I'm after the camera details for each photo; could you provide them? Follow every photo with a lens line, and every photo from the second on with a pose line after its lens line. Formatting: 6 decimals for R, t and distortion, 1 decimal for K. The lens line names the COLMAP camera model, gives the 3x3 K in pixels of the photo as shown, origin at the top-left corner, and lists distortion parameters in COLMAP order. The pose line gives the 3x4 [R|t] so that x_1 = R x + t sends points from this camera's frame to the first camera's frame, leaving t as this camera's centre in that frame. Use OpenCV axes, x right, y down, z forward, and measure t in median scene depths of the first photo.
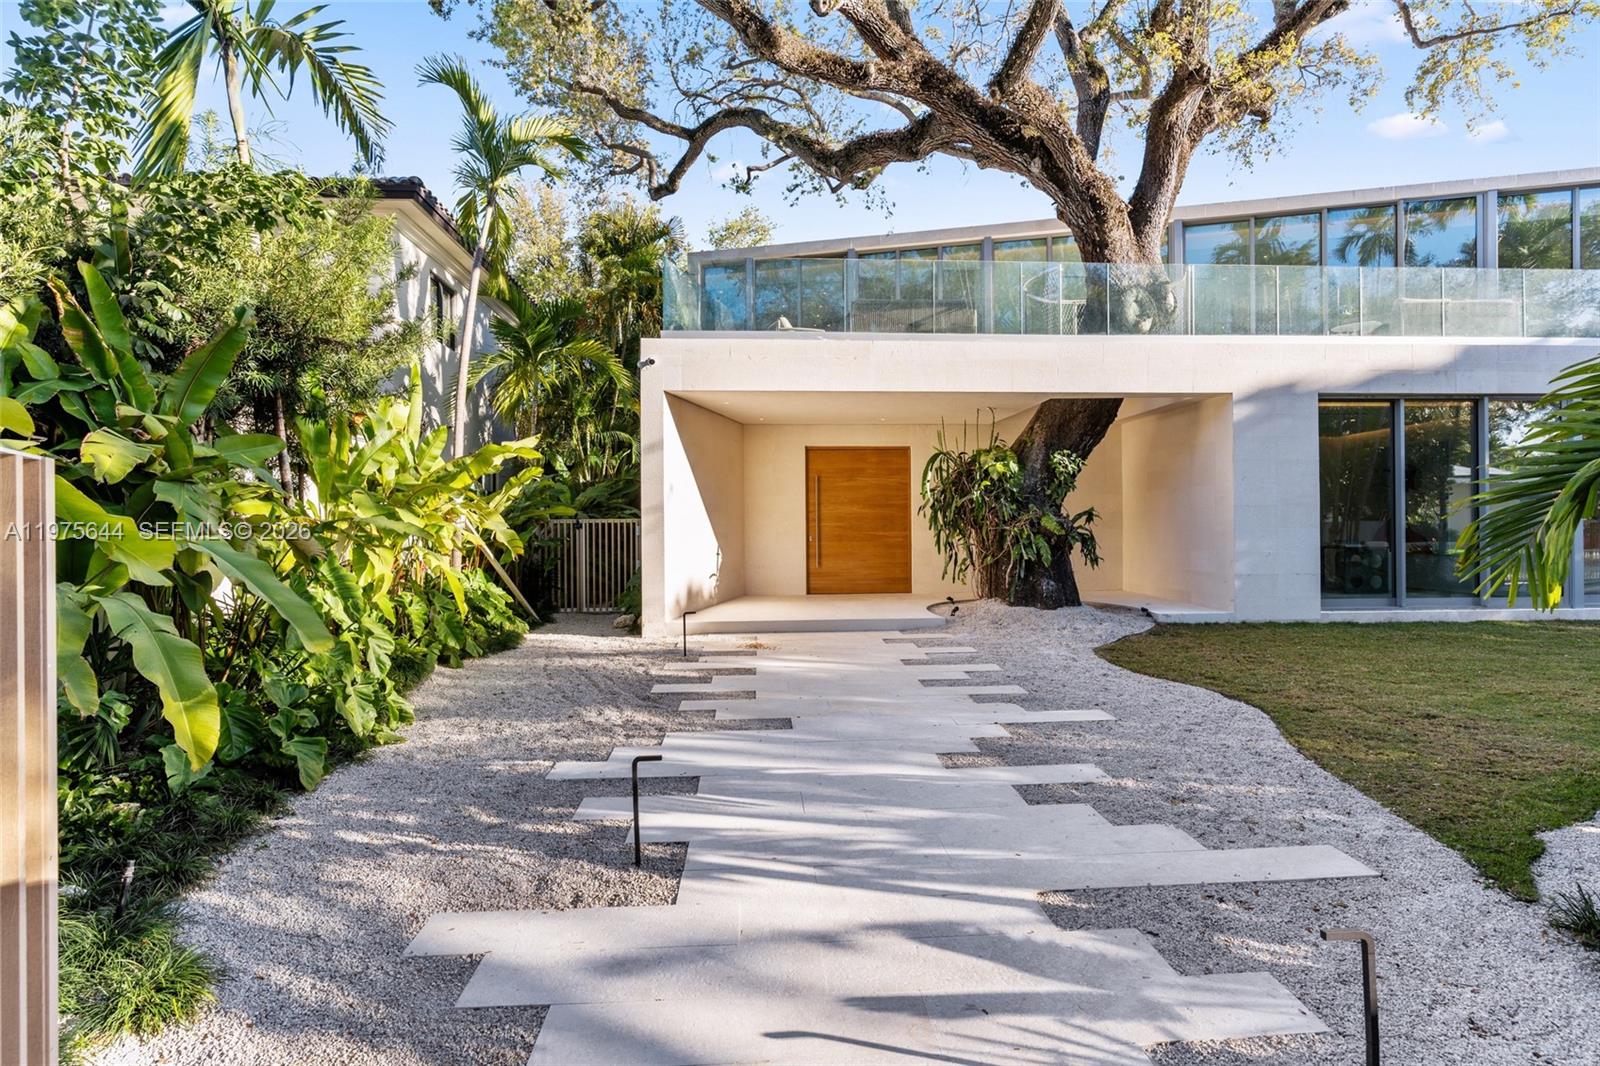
lens RADIAL K [[776.0, 0, 797.2], [0, 776.0, 529.9], [0, 0, 1]] dist [0.002059, 0.000287]
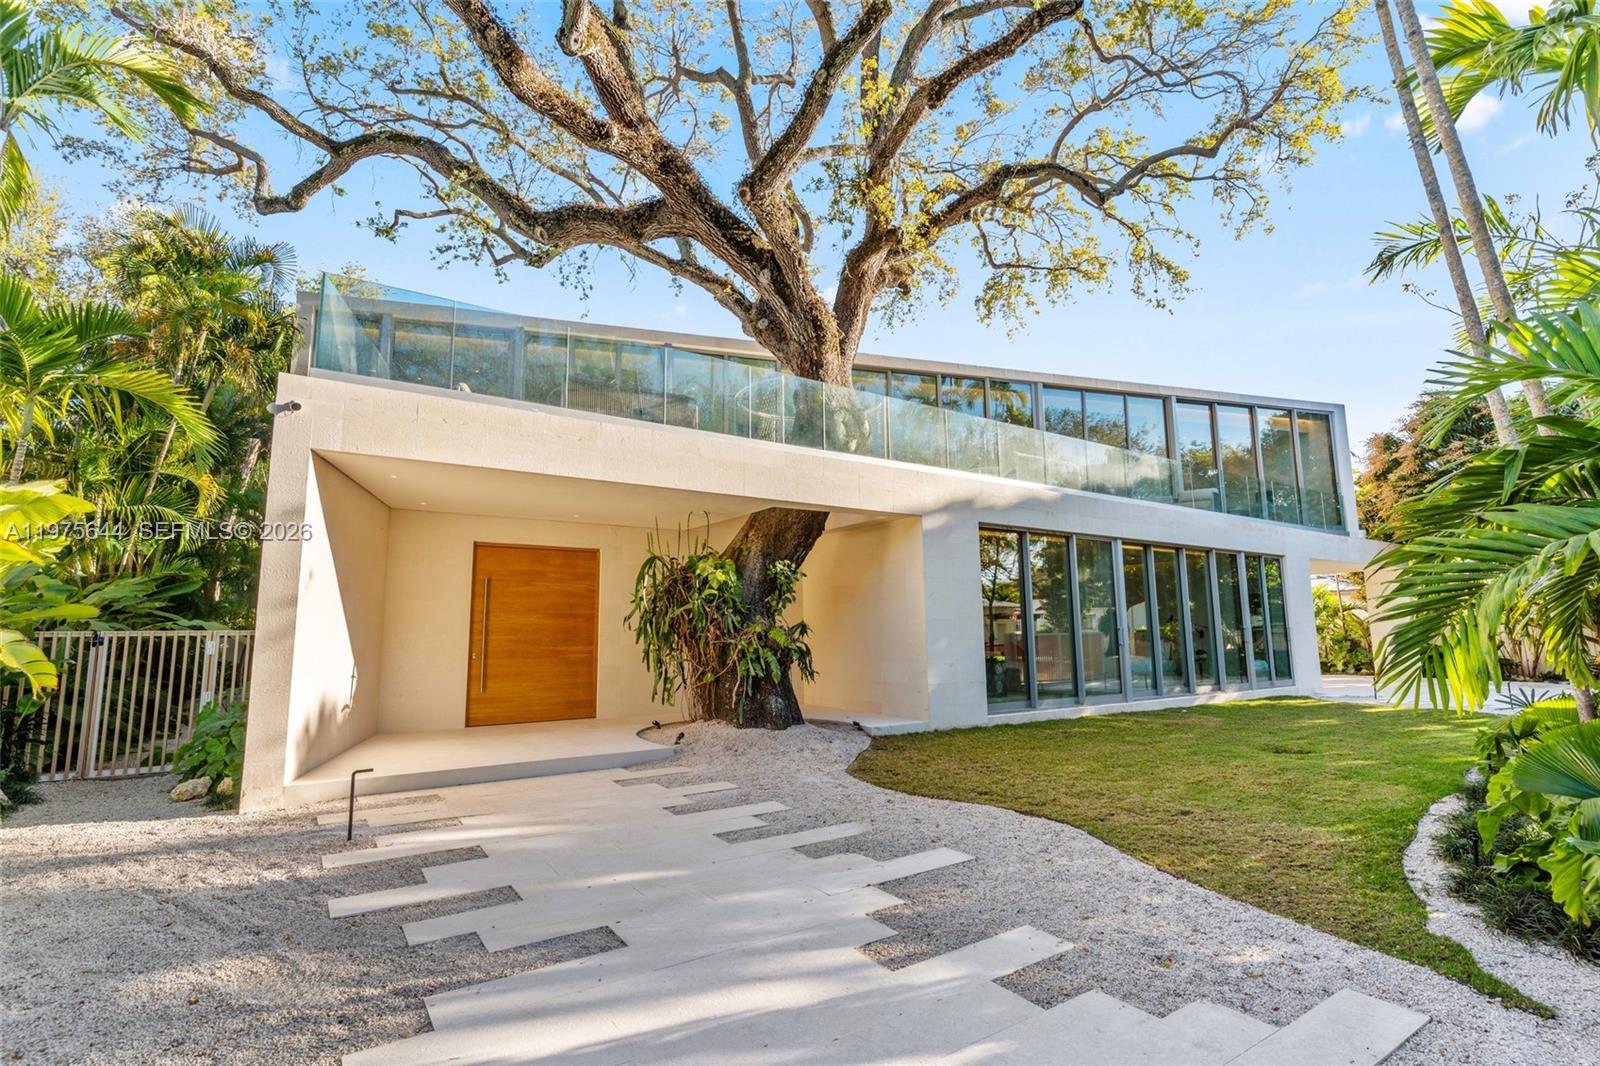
lens RADIAL K [[764.4, 0, 800.0], [0, 764.4, 533.0], [0, 0, 1]] dist [0.002013, 0.000748]
pose [[0.859031, 0.067642, 0.507435, -0.125267], [0.005318, 0.989999, -0.140972, -0.001312], [-0.511896, 0.123798, 0.850080, 0.167722]]
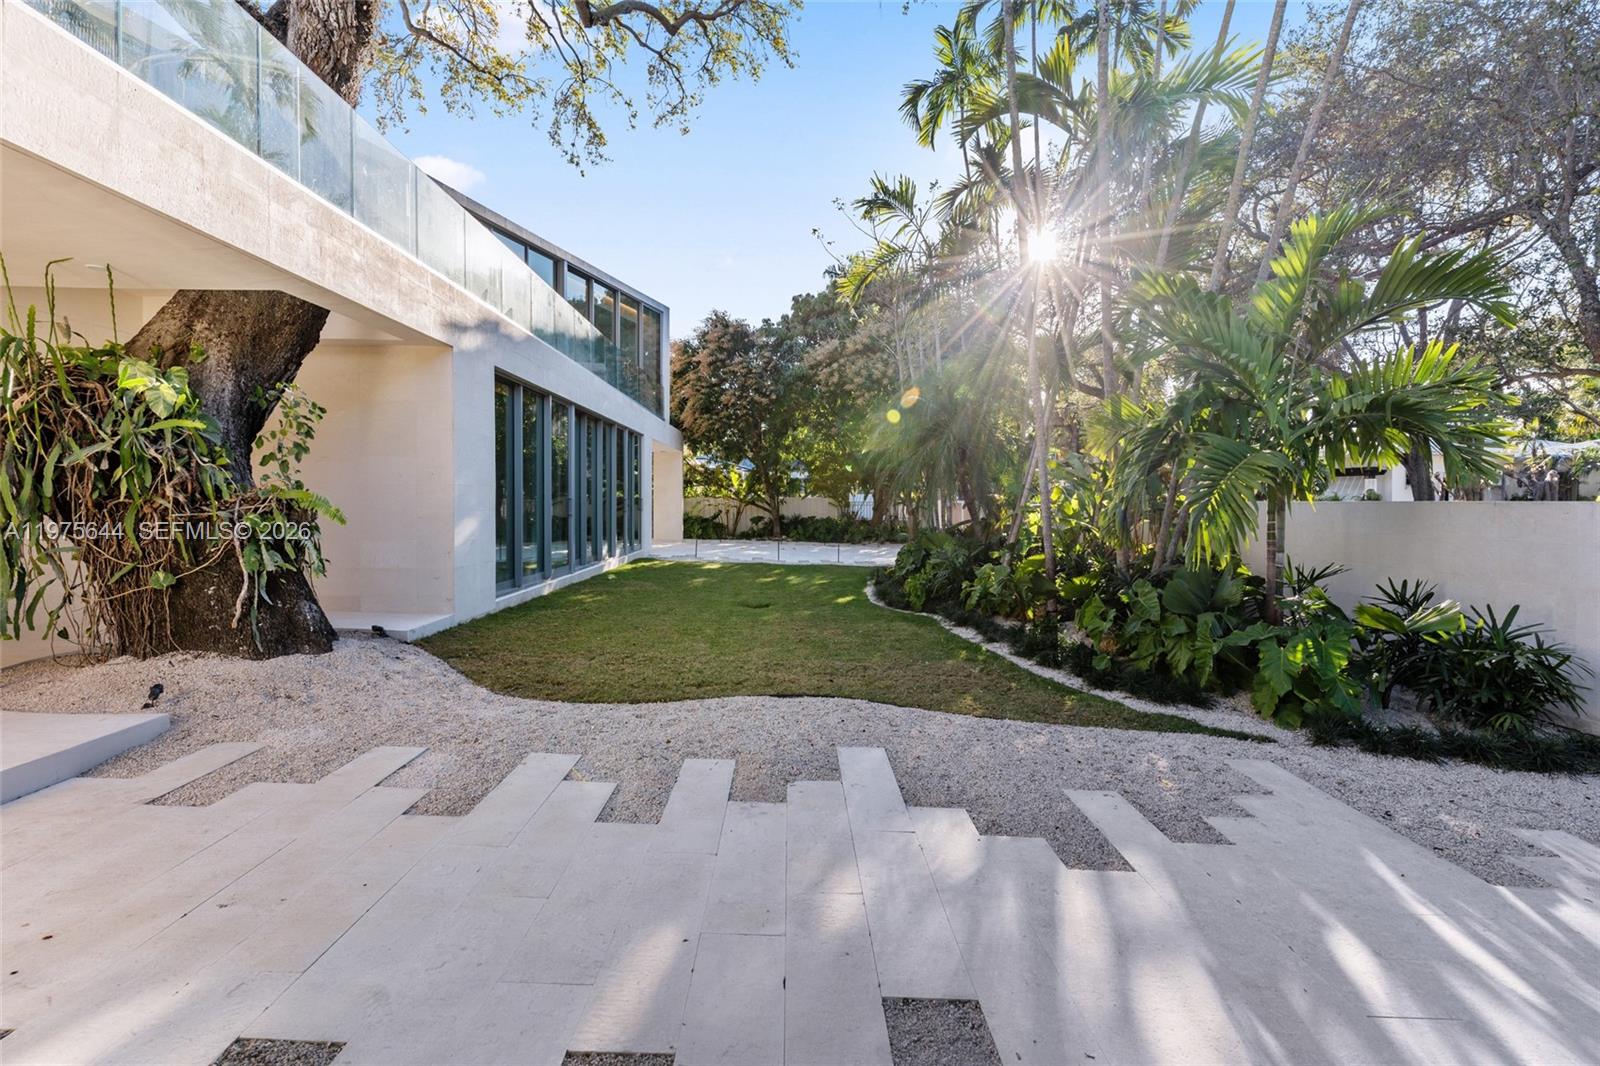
lens RADIAL K [[775.1, 0, 800.7], [0, 775.1, 514.0], [0, 0, 1]] dist [0.000422, -0.000068]
pose [[0.043362, -0.008990, 0.999019, -0.230211], [-0.004433, 0.999948, 0.009191, -0.008634], [-0.999050, -0.004827, 0.043320, 0.569673]]
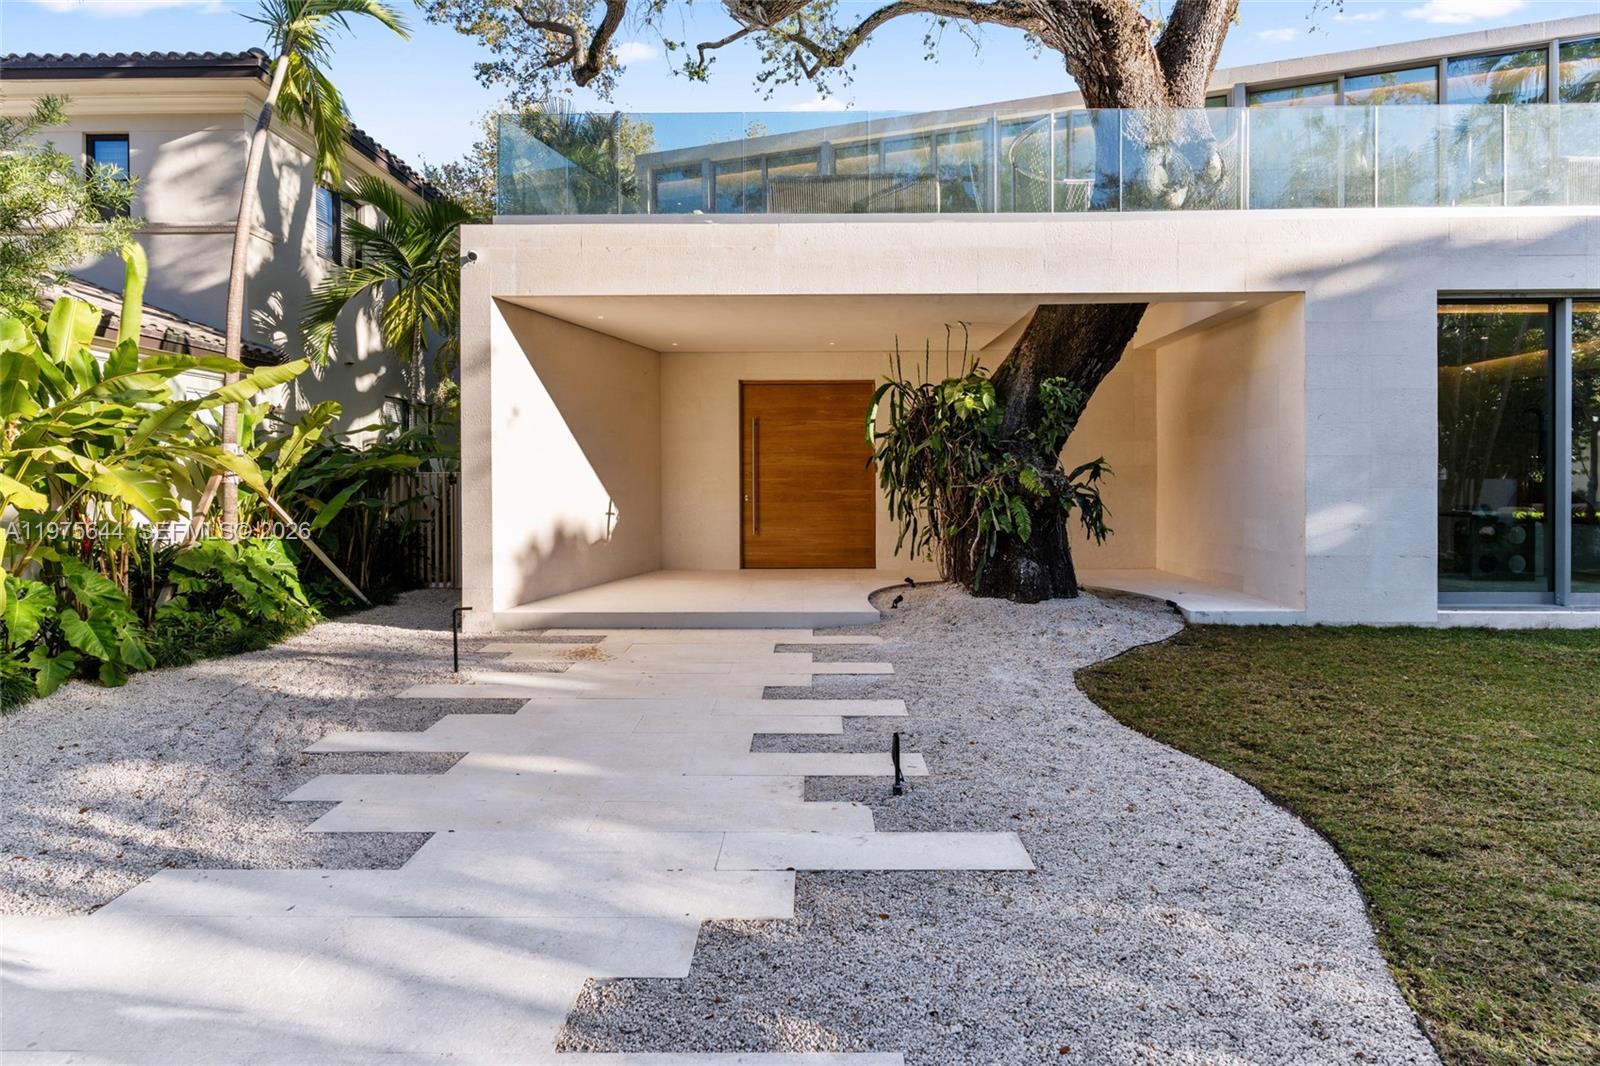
lens RADIAL K [[782.5, 0, 799.3], [0, 782.5, 491.9], [0, 0, 1]] dist [0.001691, 0.000992]
pose [[0.996995, 0.006149, -0.077227, 0.160776], [-0.005478, 0.999946, 0.008886, -0.002675], [0.077277, -0.008436, 0.996974, 0.260120]]
